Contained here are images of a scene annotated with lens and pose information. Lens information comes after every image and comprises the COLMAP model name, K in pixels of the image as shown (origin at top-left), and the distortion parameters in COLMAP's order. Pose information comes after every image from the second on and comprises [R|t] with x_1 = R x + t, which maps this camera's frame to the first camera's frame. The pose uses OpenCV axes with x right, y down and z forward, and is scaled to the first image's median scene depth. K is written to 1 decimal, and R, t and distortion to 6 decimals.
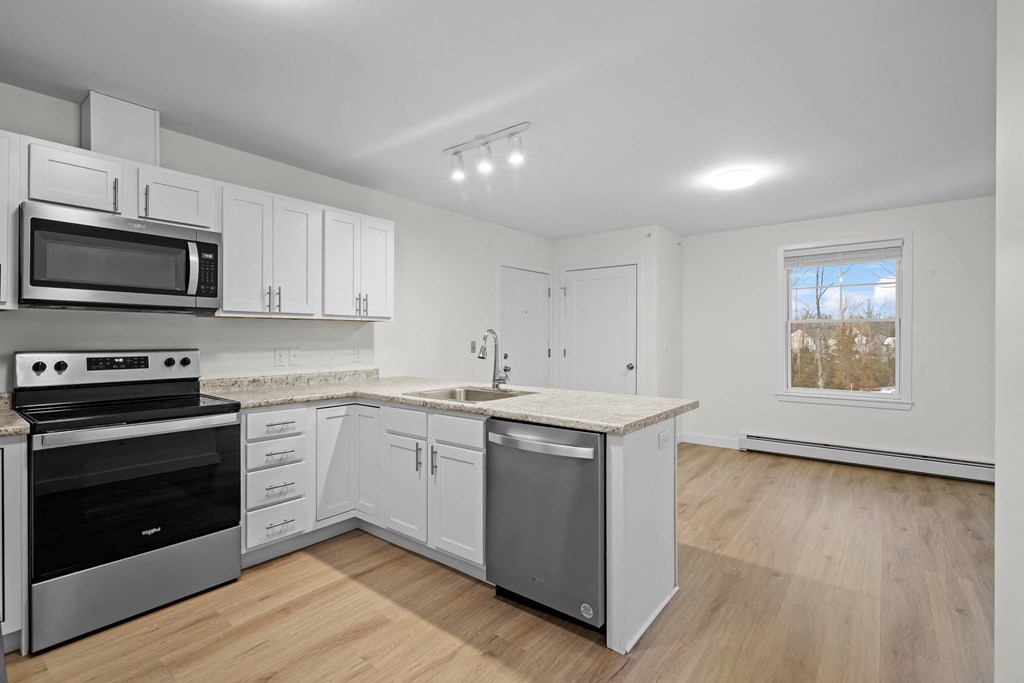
lens RADIAL K [[468.3, 0, 512.0], [0, 468.3, 341.5], [0, 0, 1]] dist [0.000610, 0.000235]
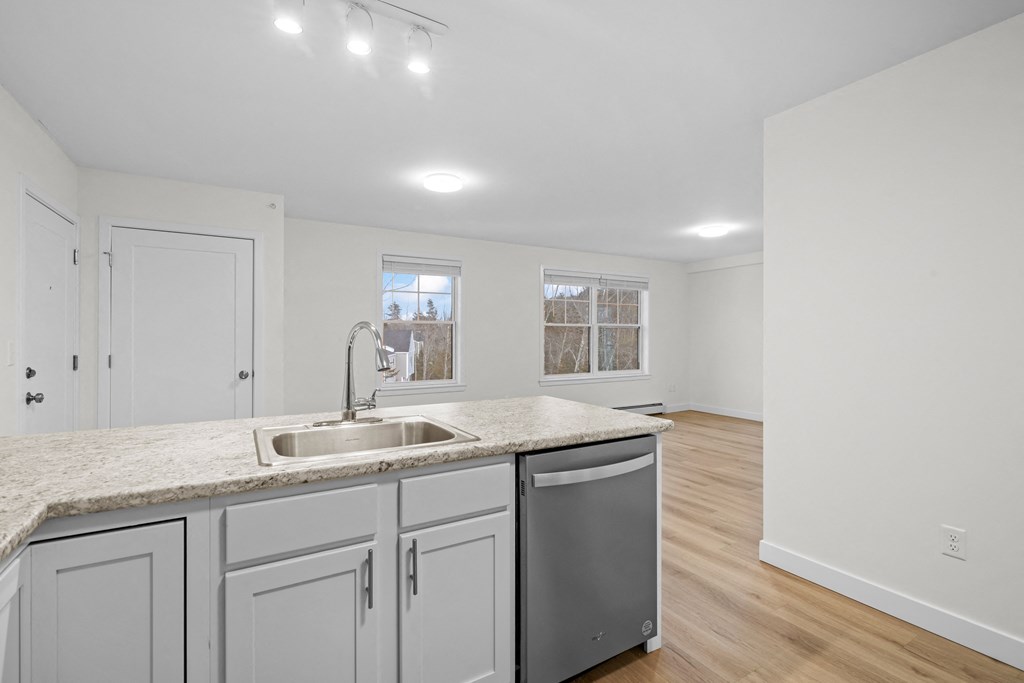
lens RADIAL K [[468.3, 0, 512.0], [0, 468.3, 341.5], [0, 0, 1]] dist [0.000610, 0.000235]
pose [[0.368881, -0.011361, 0.929407, -0.577257], [0.008586, 0.999924, 0.008816, -0.004562], [-0.929437, 0.004728, 0.368951, 0.650282]]
